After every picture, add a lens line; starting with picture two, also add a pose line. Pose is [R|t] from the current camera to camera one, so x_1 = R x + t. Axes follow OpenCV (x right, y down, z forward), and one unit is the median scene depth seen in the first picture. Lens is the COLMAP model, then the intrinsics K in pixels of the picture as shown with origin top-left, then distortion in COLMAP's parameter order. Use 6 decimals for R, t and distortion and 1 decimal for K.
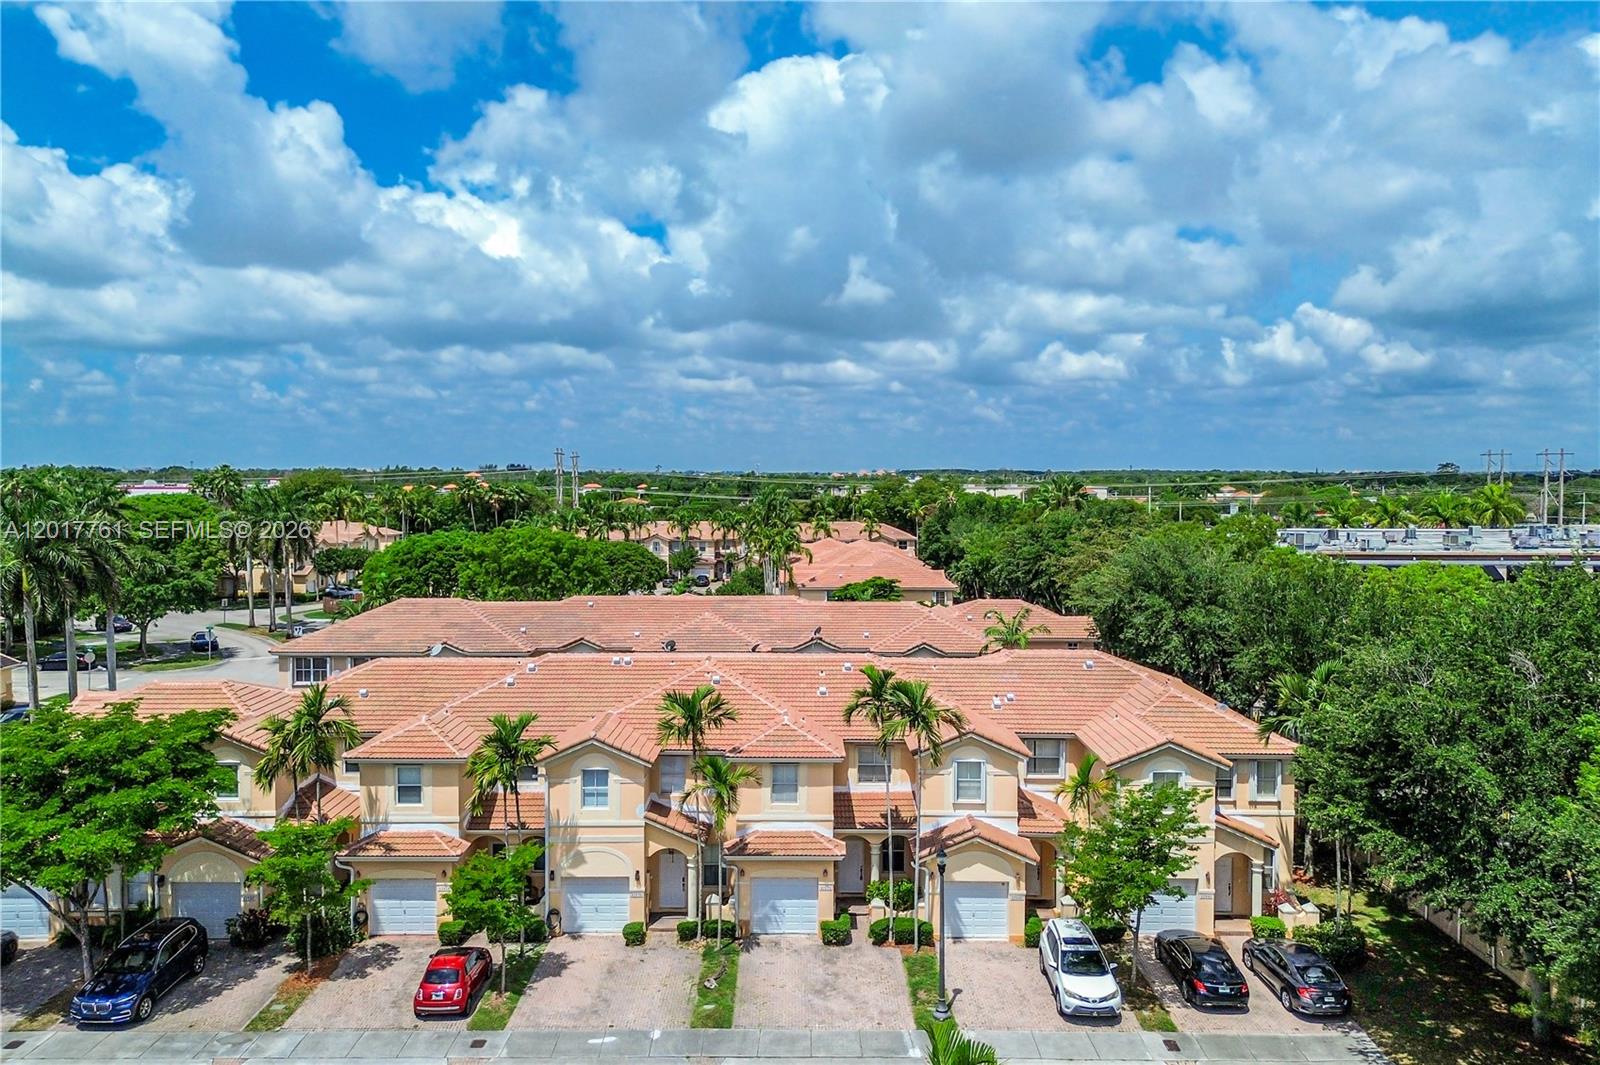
lens RADIAL K [[1144.8, 0, 791.5], [0, 1144.8, 531.3], [0, 0, 1]] dist [0.059152, -0.052628]
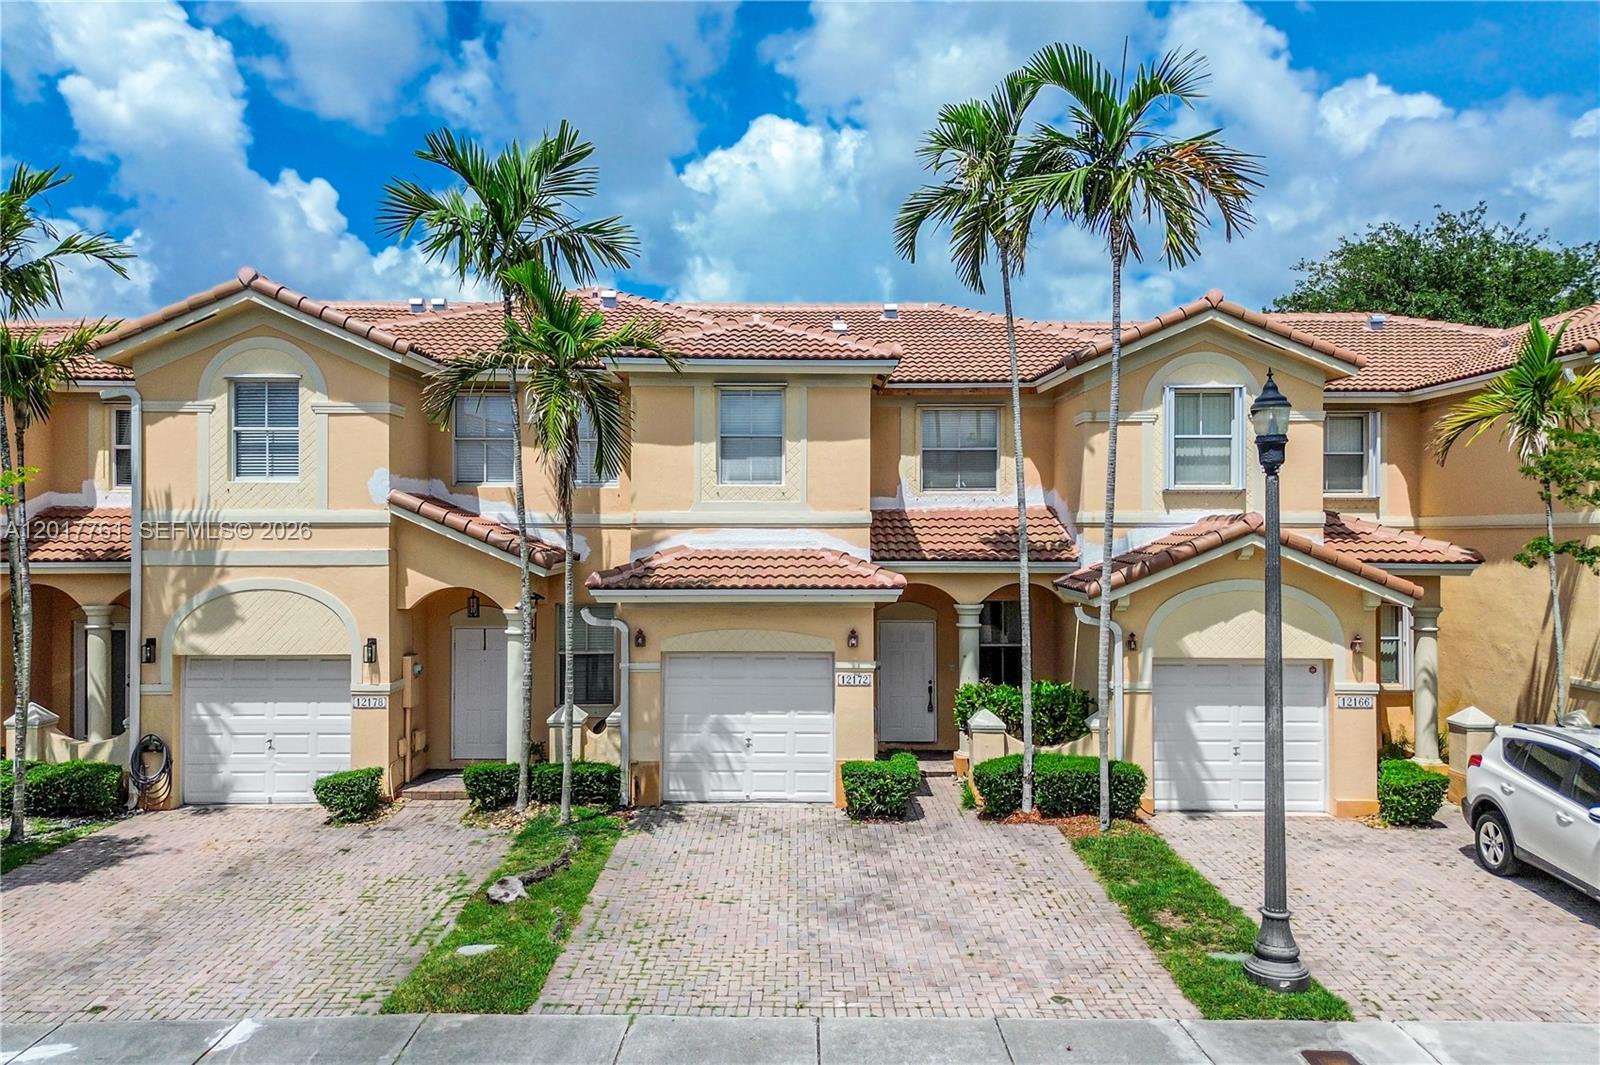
lens RADIAL K [[1144.8, 0, 791.5], [0, 1144.8, 531.3], [0, 0, 1]] dist [0.059152, -0.052628]
pose [[1.000000, 0.000134, -0.000325, 0.008864], [-0.000151, 0.998607, -0.052756, 0.280119], [0.000317, 0.052756, 0.998607, 0.609775]]
